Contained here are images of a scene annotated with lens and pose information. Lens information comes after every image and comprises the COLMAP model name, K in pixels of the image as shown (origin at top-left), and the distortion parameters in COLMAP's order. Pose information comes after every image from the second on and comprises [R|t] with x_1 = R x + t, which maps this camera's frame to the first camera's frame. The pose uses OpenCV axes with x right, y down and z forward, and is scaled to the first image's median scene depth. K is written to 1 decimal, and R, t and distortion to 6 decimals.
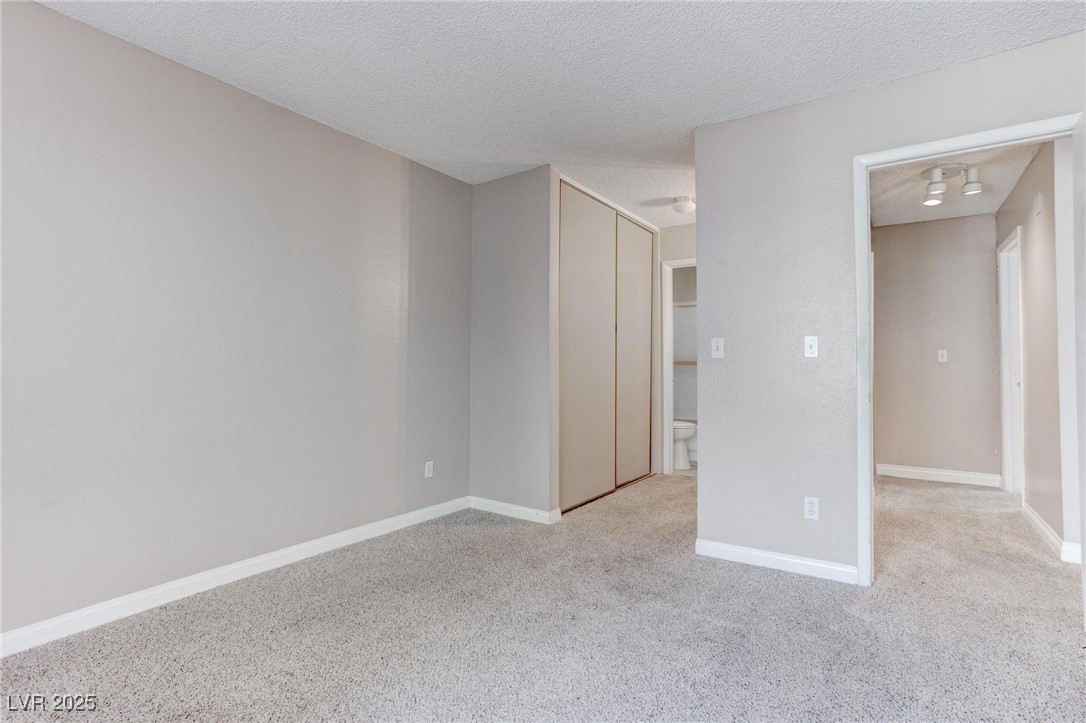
lens RADIAL K [[529.5, 0, 543.8], [0, 529.5, 357.4], [0, 0, 1]] dist [-0.047653, 0.029481]
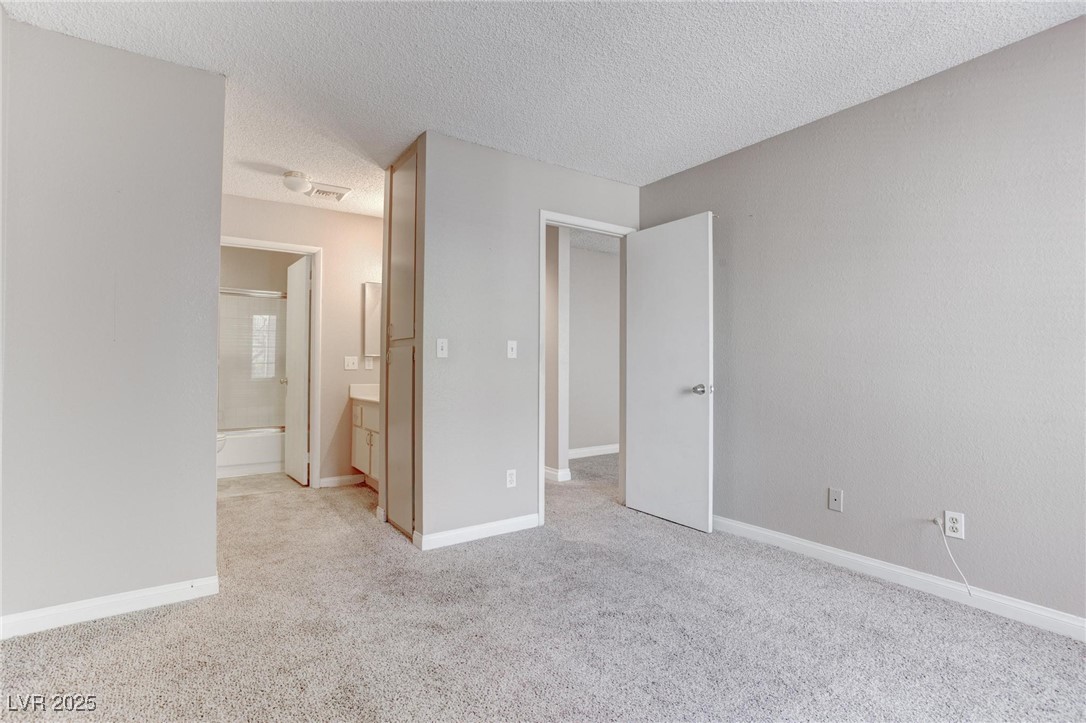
lens RADIAL K [[529.5, 0, 547.2], [0, 529.5, 363.2], [0, 0, 1]] dist [-0.047653, 0.029481]
pose [[0.347263, 0.003409, 0.937762, -0.649508], [-0.012856, 0.999917, 0.001126, 0.009741], [-0.937680, -0.012447, 0.347278, 0.481209]]
